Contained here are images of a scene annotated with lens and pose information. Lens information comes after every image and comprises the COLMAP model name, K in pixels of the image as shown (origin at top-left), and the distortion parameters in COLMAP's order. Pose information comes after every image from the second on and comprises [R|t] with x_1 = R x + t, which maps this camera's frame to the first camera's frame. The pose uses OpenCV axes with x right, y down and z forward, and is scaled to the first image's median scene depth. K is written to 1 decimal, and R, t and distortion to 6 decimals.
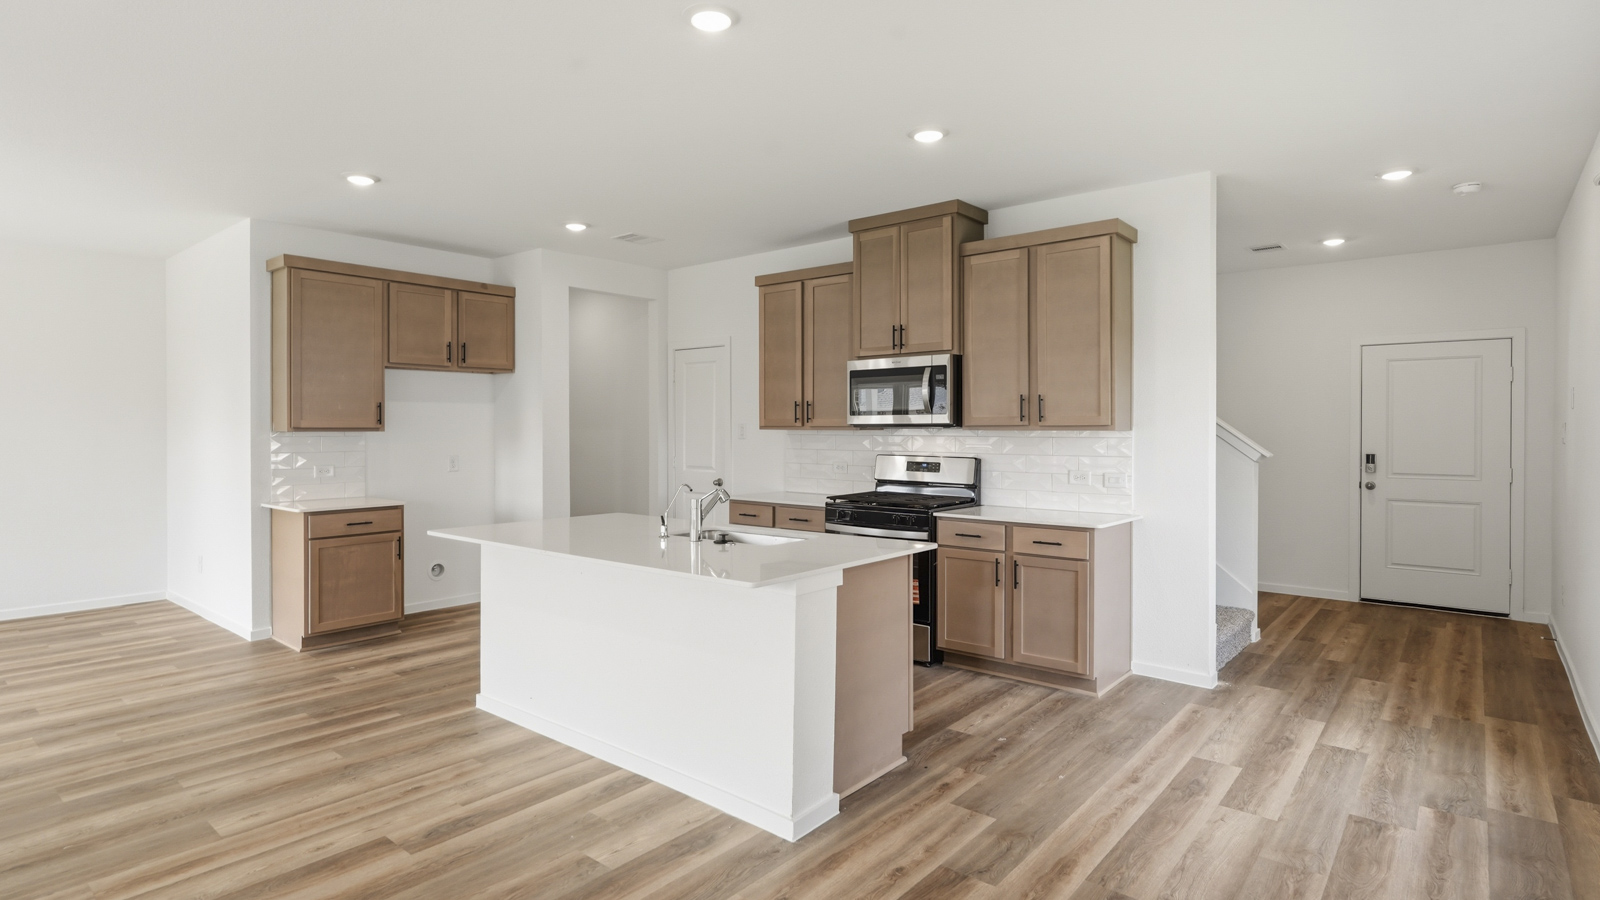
lens RADIAL K [[808.1, 0, 795.5], [0, 808.1, 440.5], [0, 0, 1]] dist [-0.004543, 0.002652]
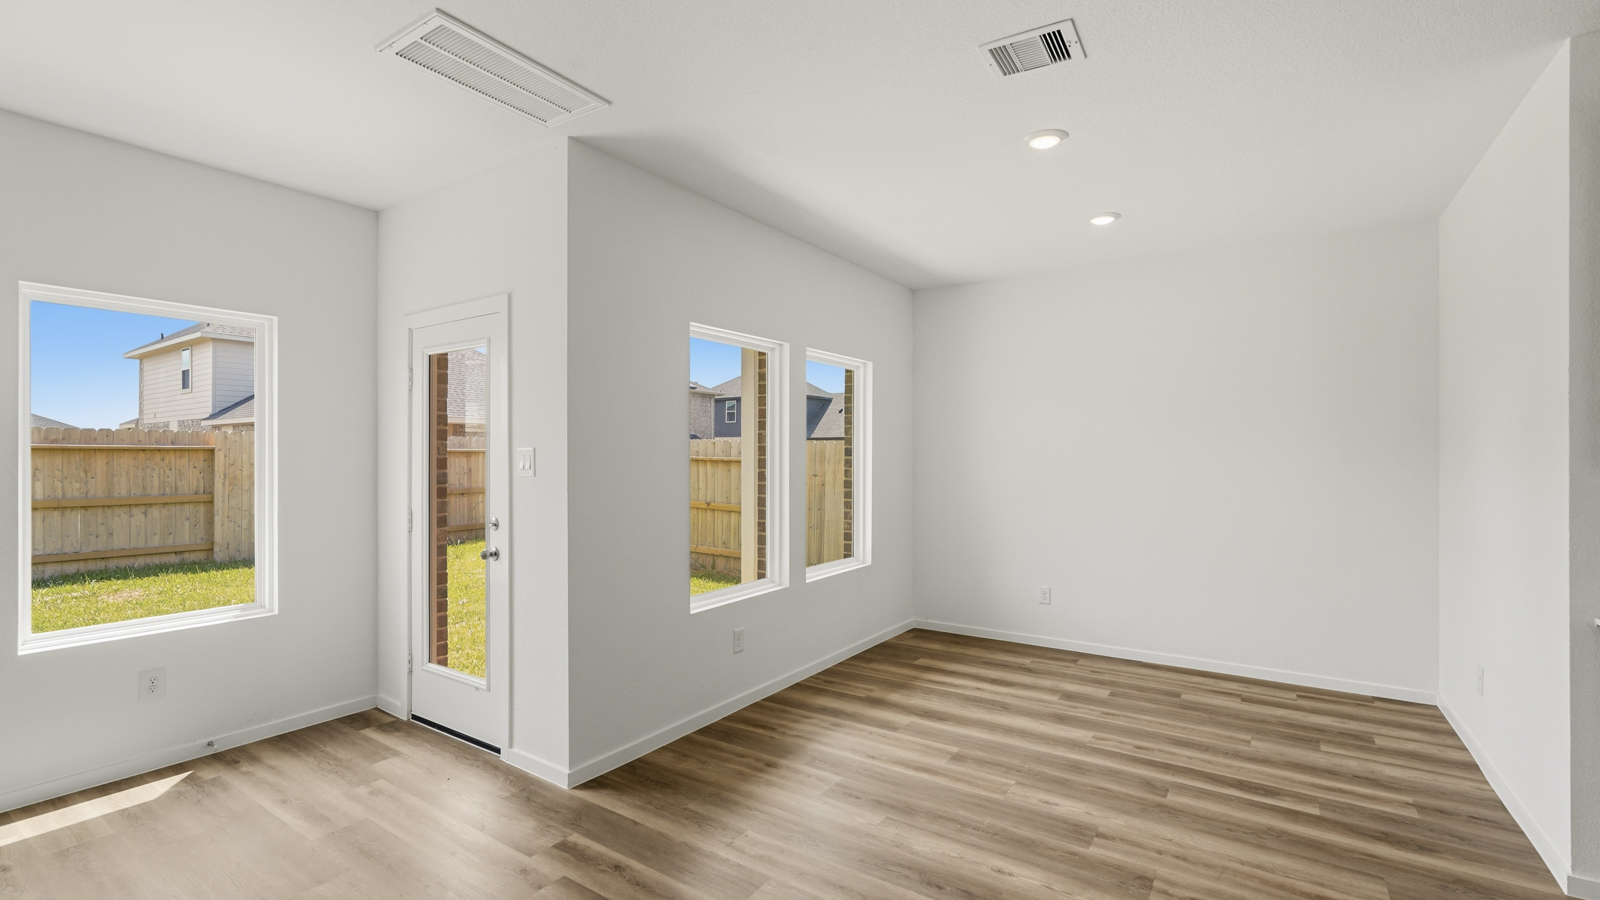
lens RADIAL K [[705.1, 0, 797.2], [0, 705.1, 449.0], [0, 0, 1]] dist [-0.009755, 0.005264]
pose [[0.104163, -0.009779, -0.994512, -0.336973], [-0.016531, 0.999797, -0.011562, -0.011119], [0.994423, 0.017645, 0.103980, 0.551977]]
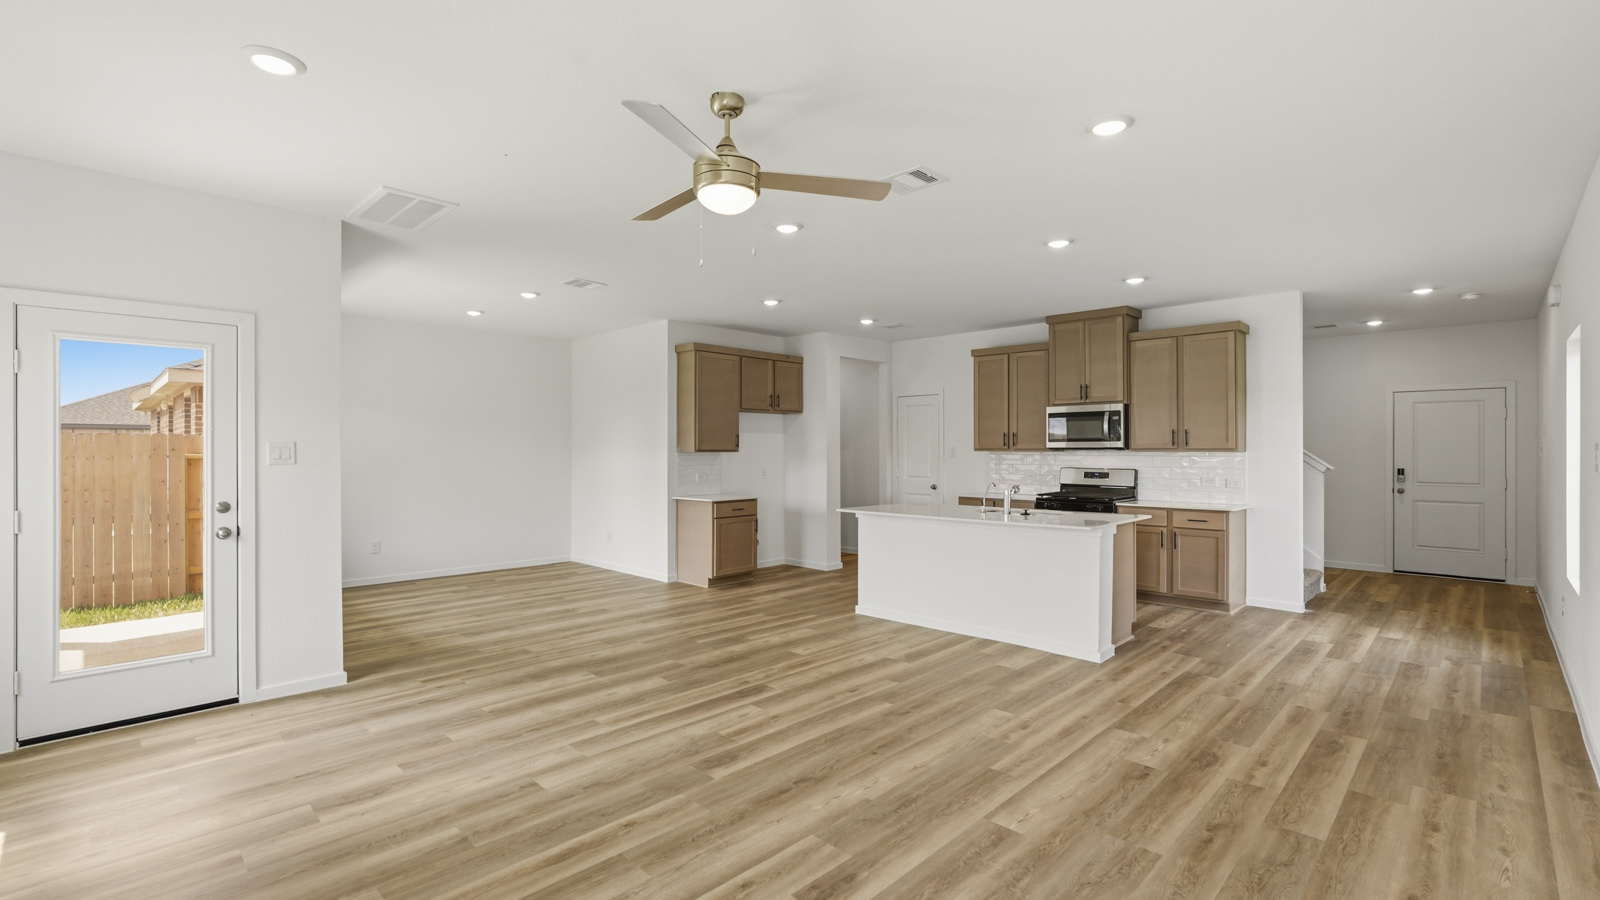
lens RADIAL K [[705.1, 0, 800.0], [0, 705.1, 454.1], [0, 0, 1]] dist [-0.009755, 0.005264]
pose [[0.997168, 0.000891, -0.075206, -0.347819], [-0.001570, 0.999959, -0.008969, 0.005716], [0.075195, 0.009062, 0.997128, -0.436309]]
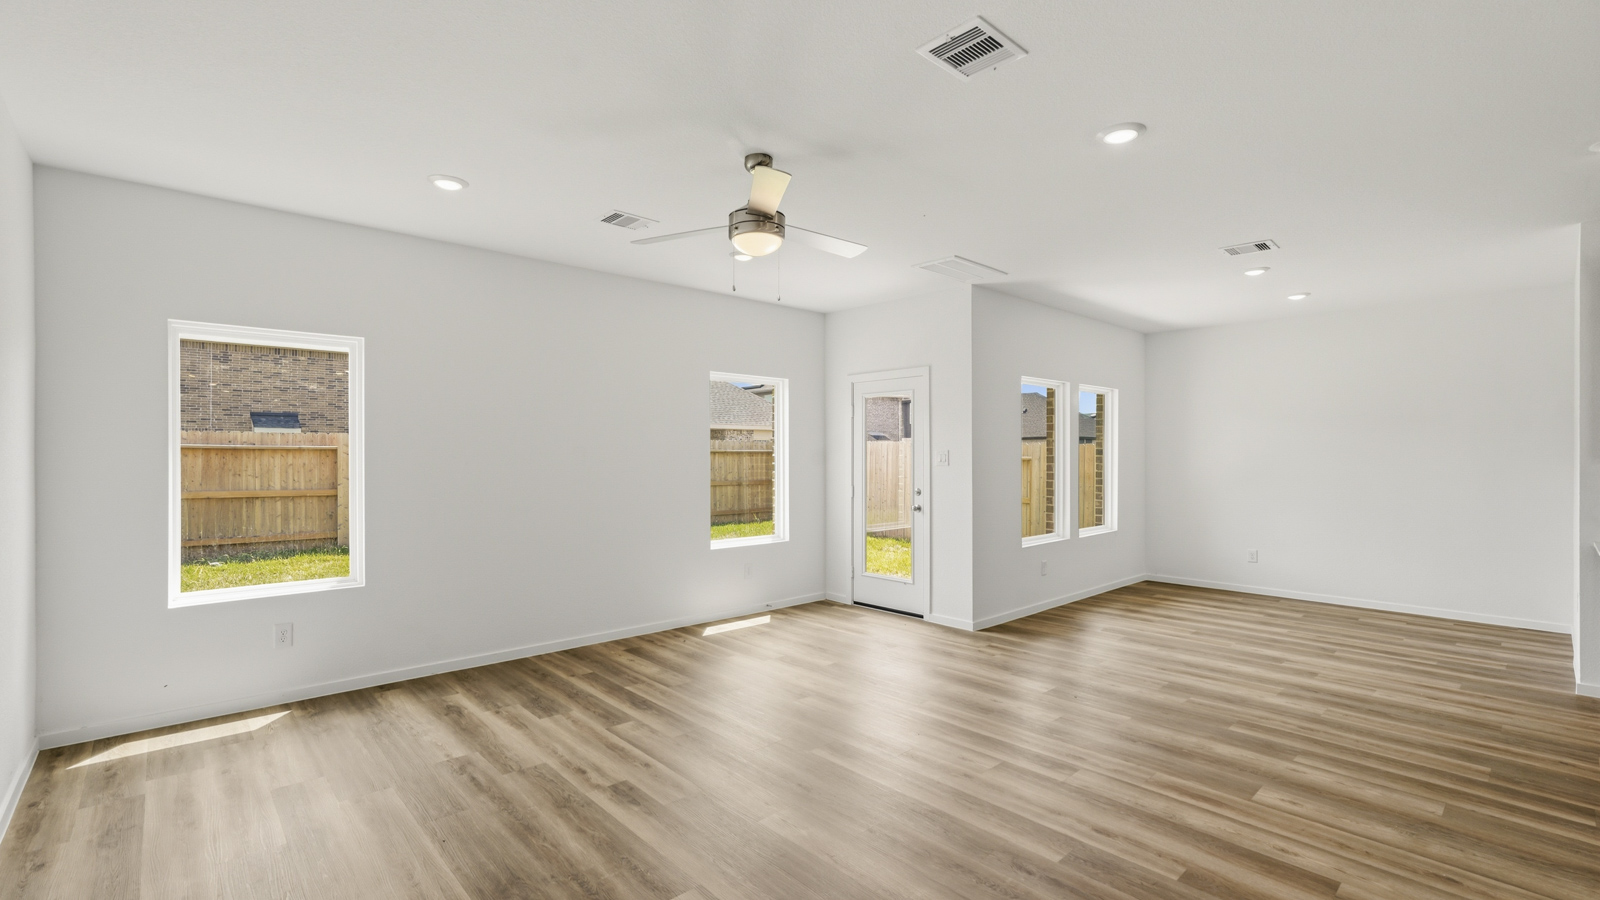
lens RADIAL K [[705.1, 0, 803.3], [0, 705.1, 451.7], [0, 0, 1]] dist [-0.009755, 0.005264]
pose [[-0.121450, -0.005939, -0.992580, 0.235197], [-0.015580, 0.999870, -0.004076, -0.004292], [0.992475, 0.014969, -0.121526, 0.271664]]
